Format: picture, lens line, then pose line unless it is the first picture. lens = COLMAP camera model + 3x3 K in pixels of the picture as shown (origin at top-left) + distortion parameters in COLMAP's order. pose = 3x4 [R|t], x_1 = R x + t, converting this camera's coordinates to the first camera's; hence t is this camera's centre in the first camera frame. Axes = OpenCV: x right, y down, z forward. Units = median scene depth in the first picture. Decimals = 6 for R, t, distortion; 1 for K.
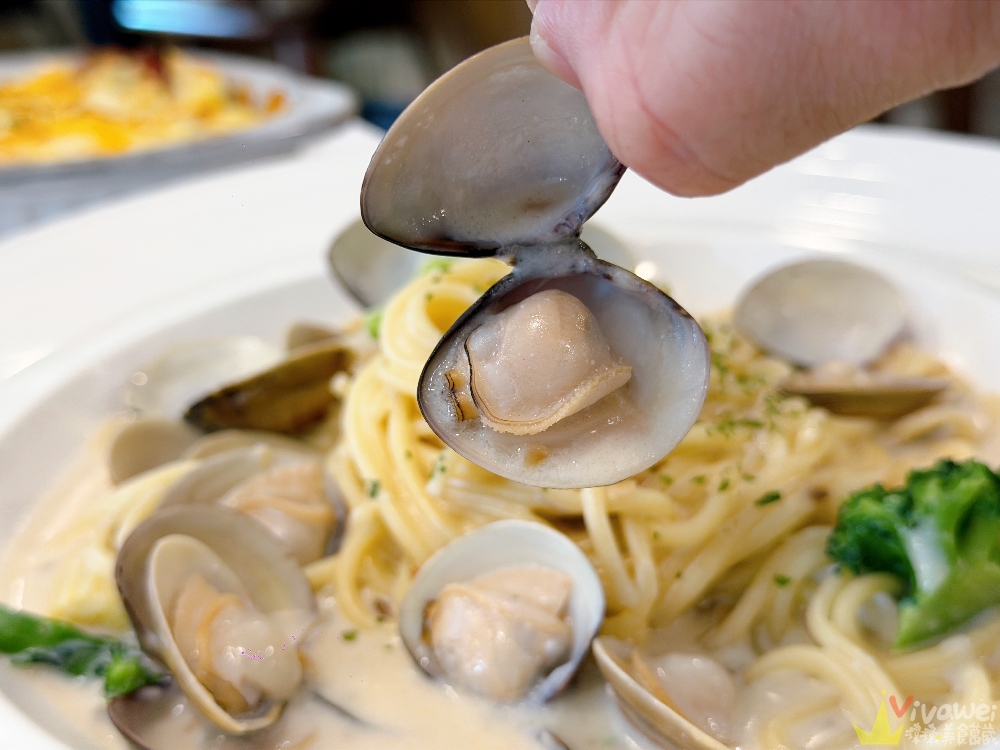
lens RADIAL K [[1420.4, 0, 500.0], [0, 1420.4, 375.0], [0, 0, 1]] dist [0.013040, -0.004018]
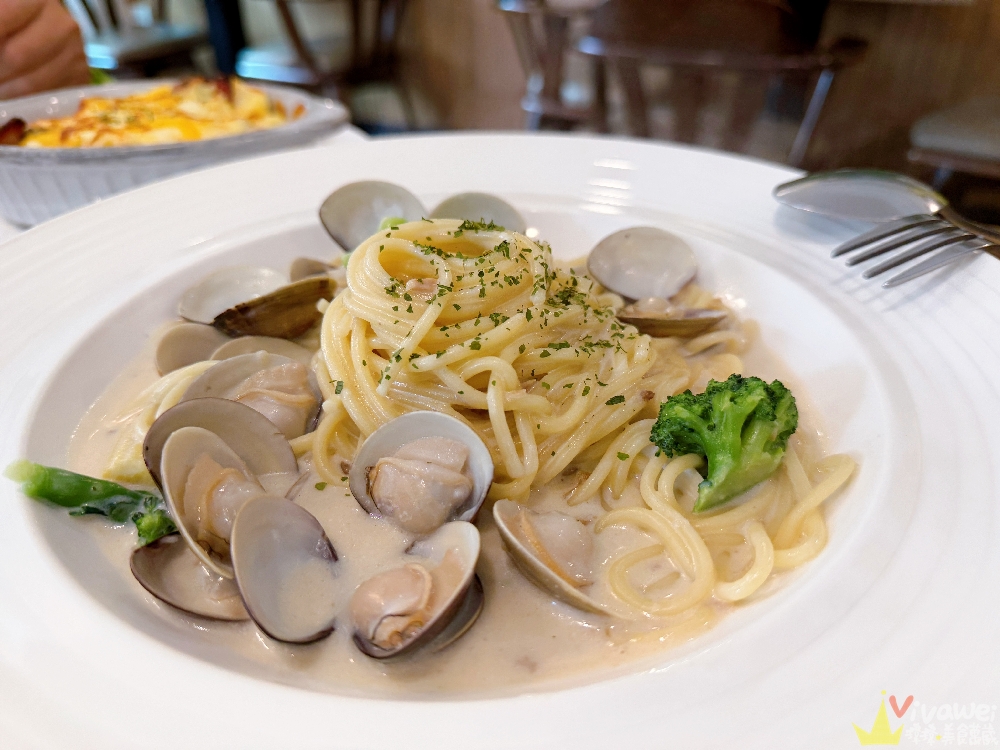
lens RADIAL K [[696.4, 0, 511.1], [0, 696.4, 374.9], [0, 0, 1]] dist [-0.003581, -0.074162]
pose [[0.994967, 0.015245, 0.099034, 0.012304], [-0.029727, 0.988772, 0.146448, -0.037888], [-0.095689, -0.148655, 0.984249, 0.307056]]
